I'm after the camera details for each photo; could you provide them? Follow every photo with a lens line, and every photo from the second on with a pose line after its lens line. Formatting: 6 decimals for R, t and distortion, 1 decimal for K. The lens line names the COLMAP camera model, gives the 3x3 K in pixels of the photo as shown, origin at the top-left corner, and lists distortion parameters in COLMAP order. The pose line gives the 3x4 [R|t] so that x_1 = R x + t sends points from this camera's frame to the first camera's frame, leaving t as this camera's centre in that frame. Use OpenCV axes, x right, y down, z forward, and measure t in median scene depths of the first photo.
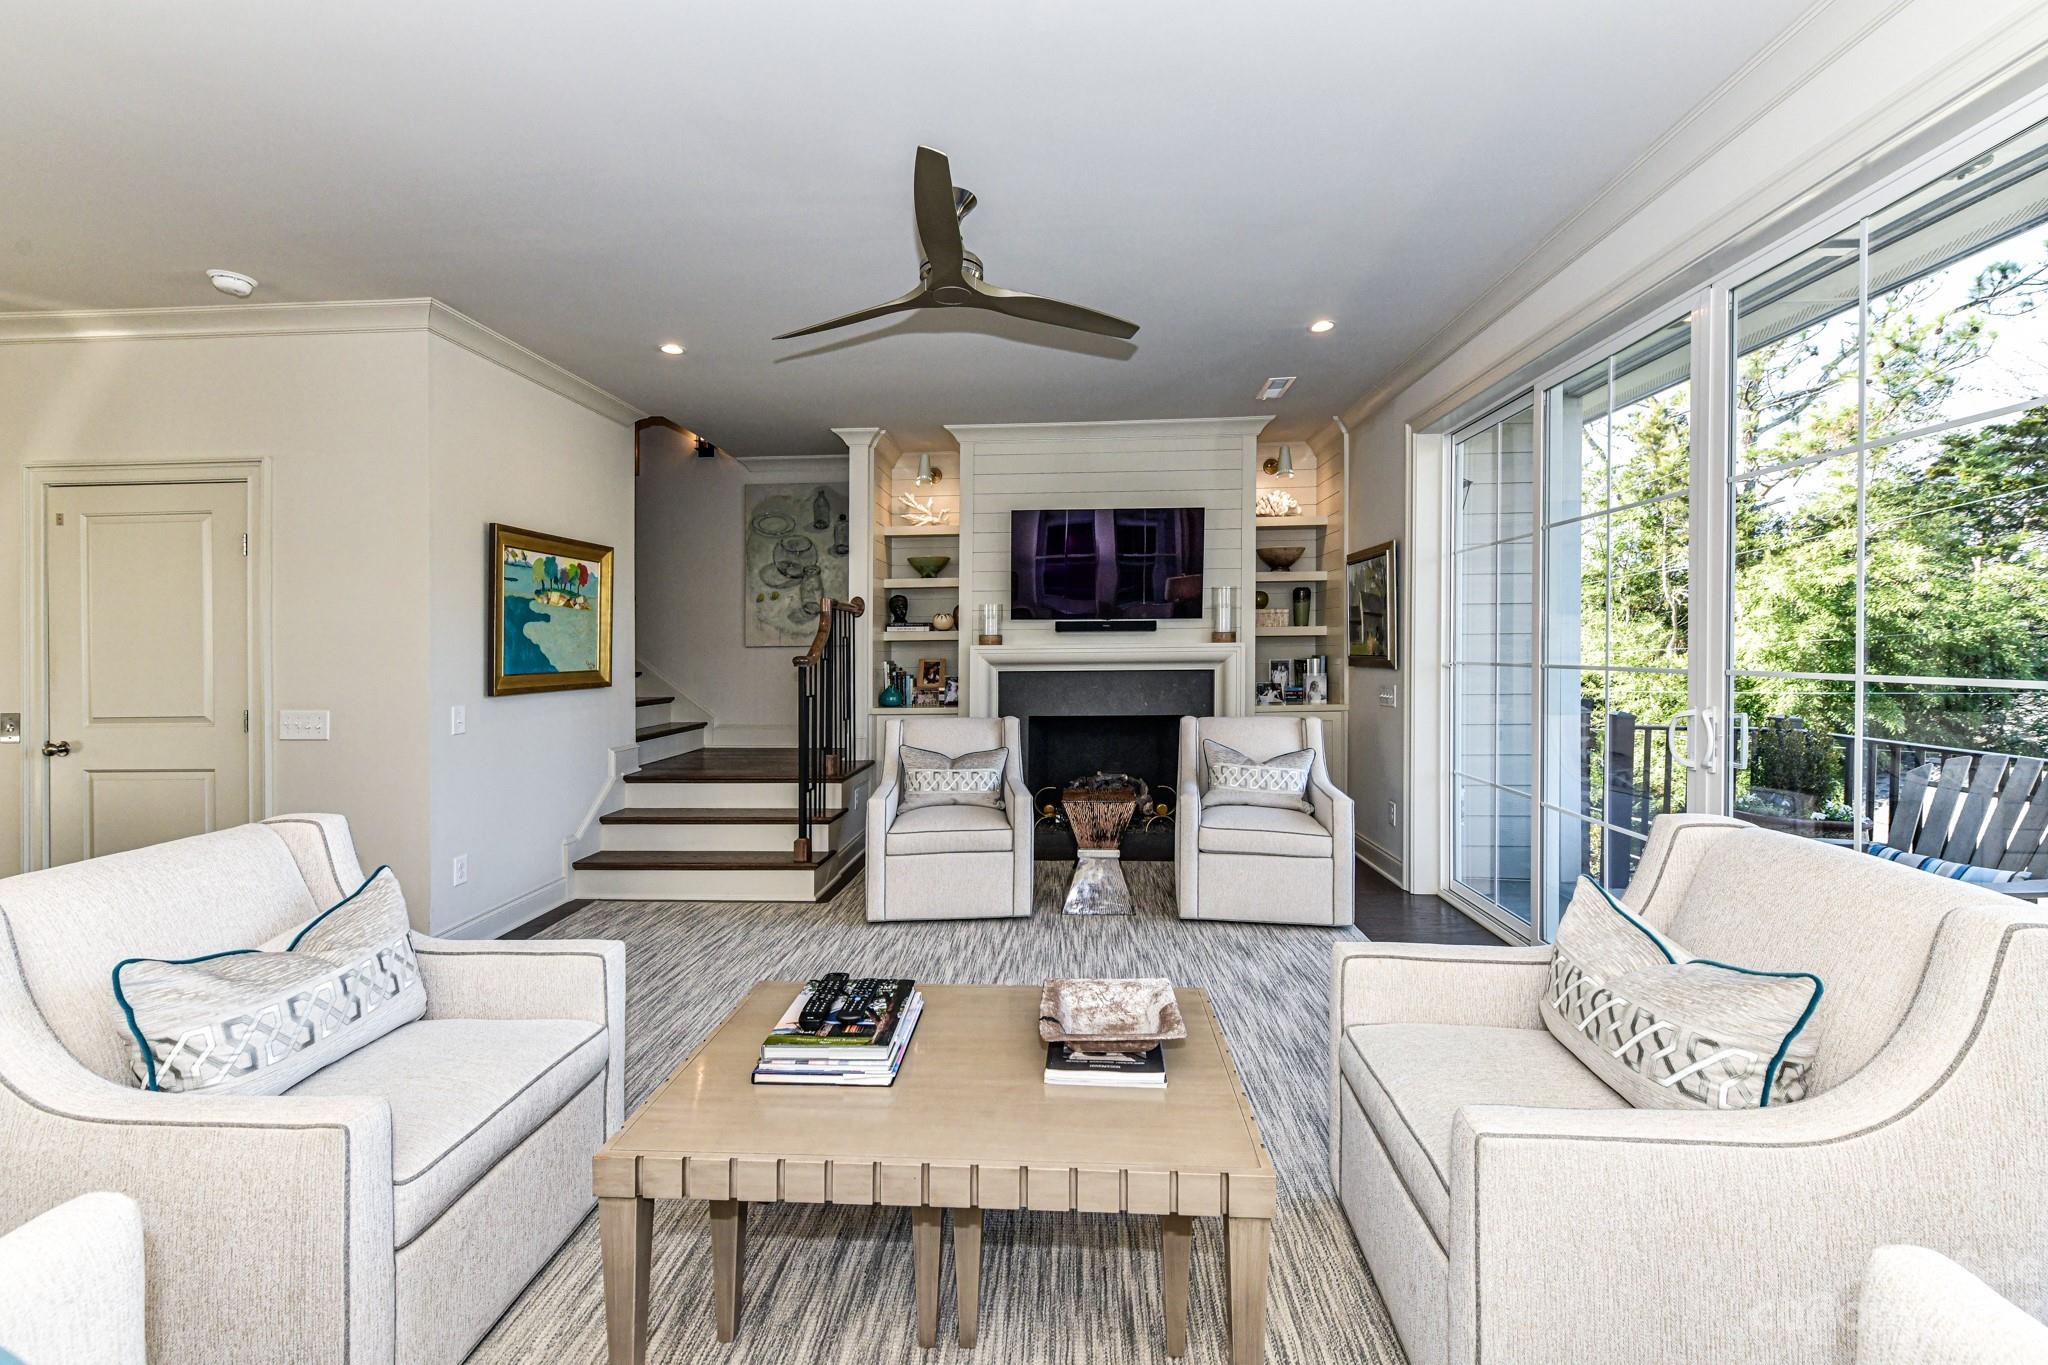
lens RADIAL K [[819.2, 0, 1033.5], [0, 819.2, 653.7], [0, 0, 1]] dist [0.000727, -0.000734]
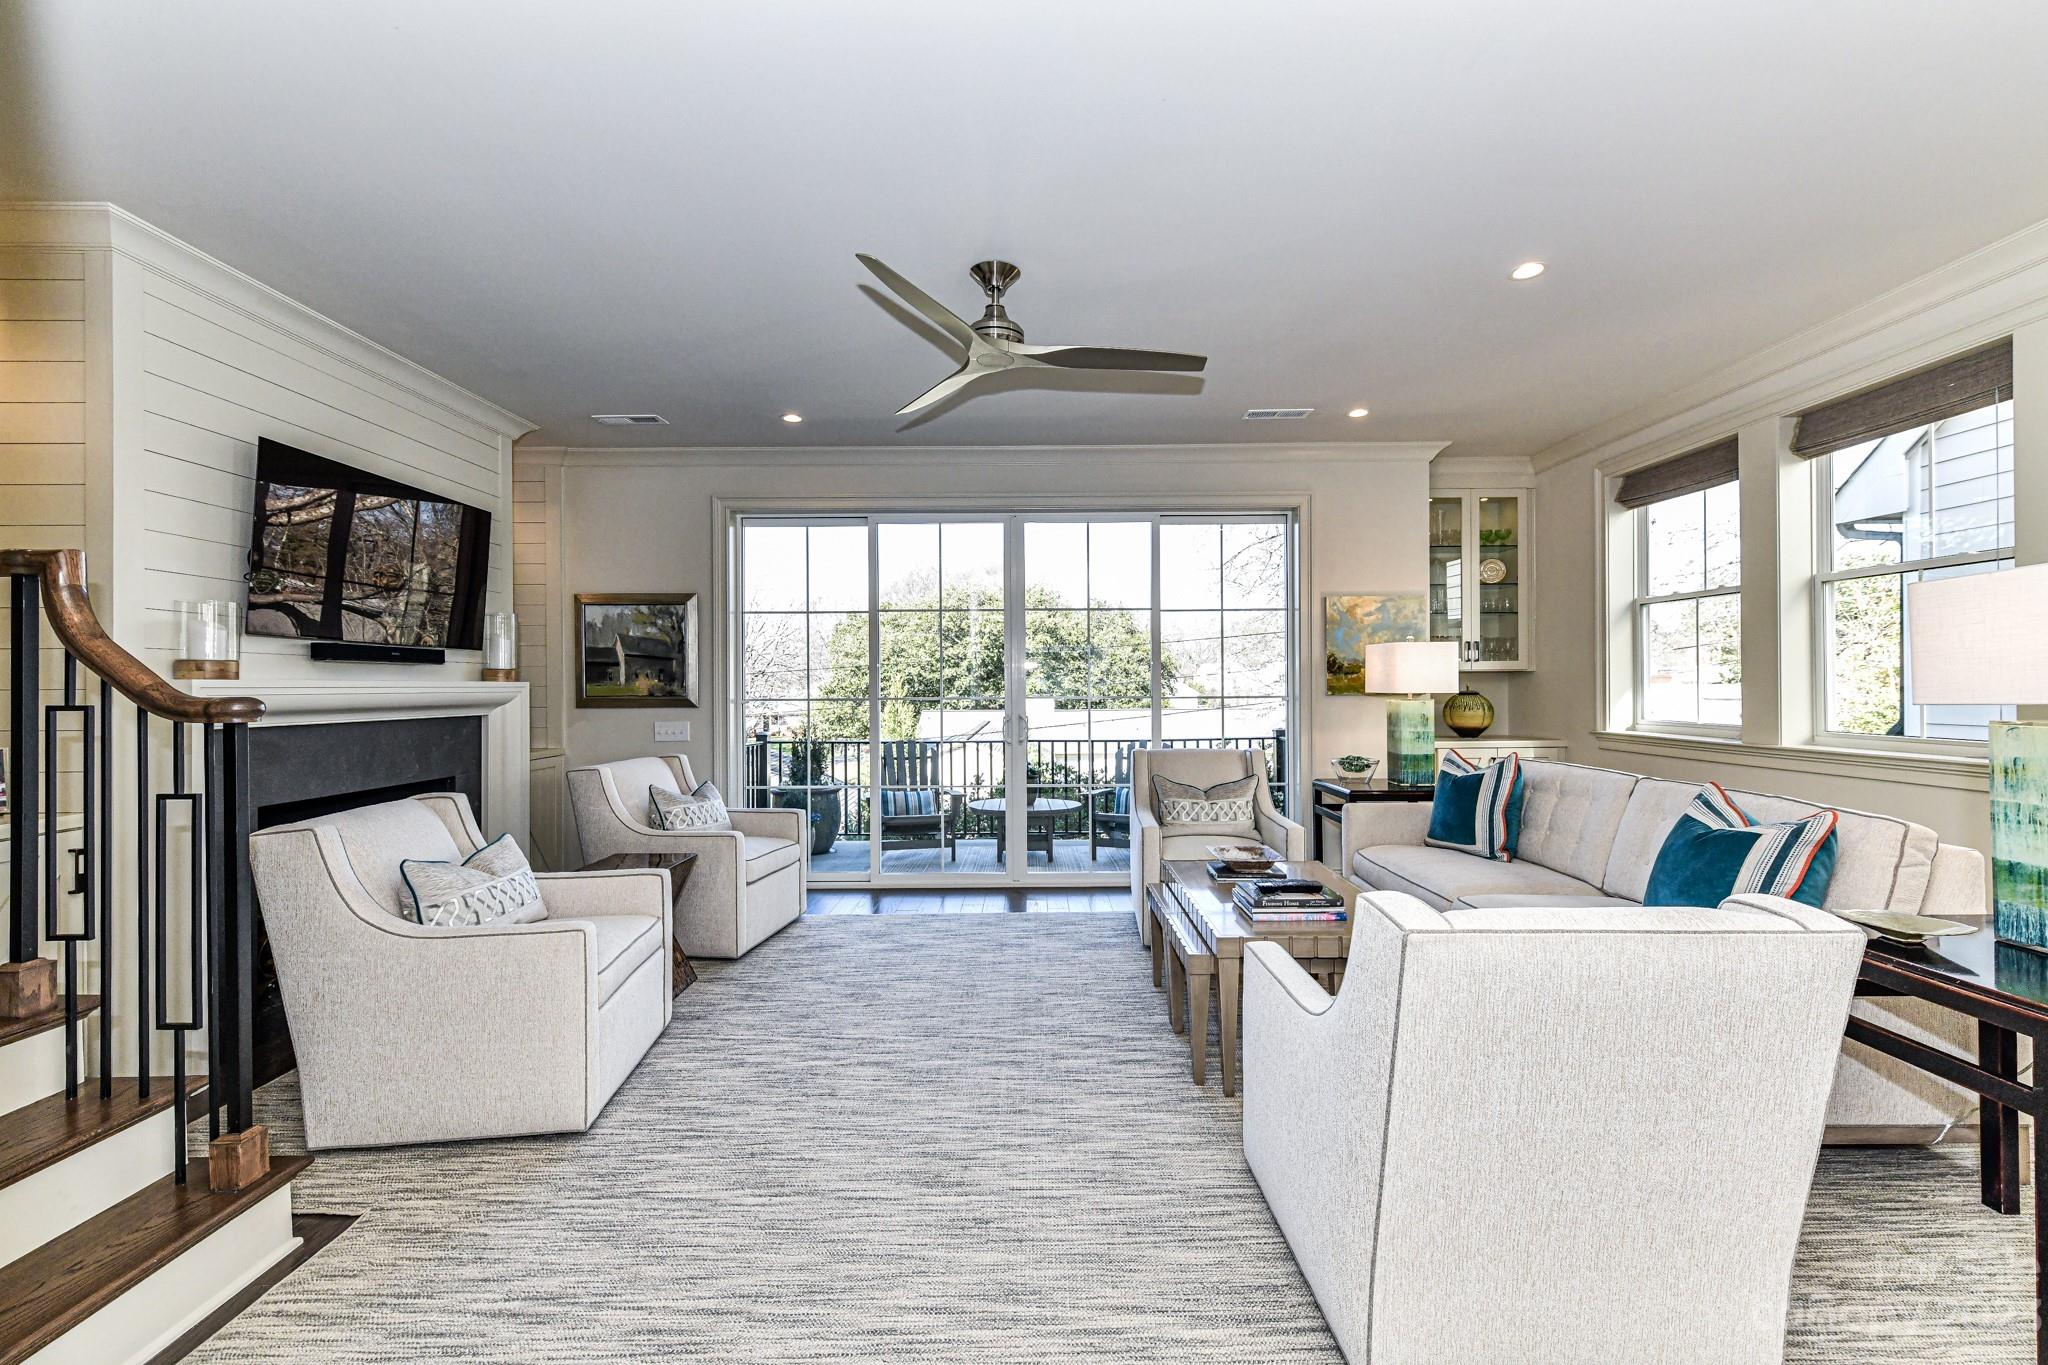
lens RADIAL K [[819.2, 0, 1021.3], [0, 819.2, 687.1], [0, 0, 1]] dist [0.000727, -0.000734]
pose [[-0.068000, 0.008617, 0.997648, -0.672860], [0.008193, 0.999934, -0.008078, 0.002875], [-0.997652, 0.007624, -0.068066, 0.573788]]
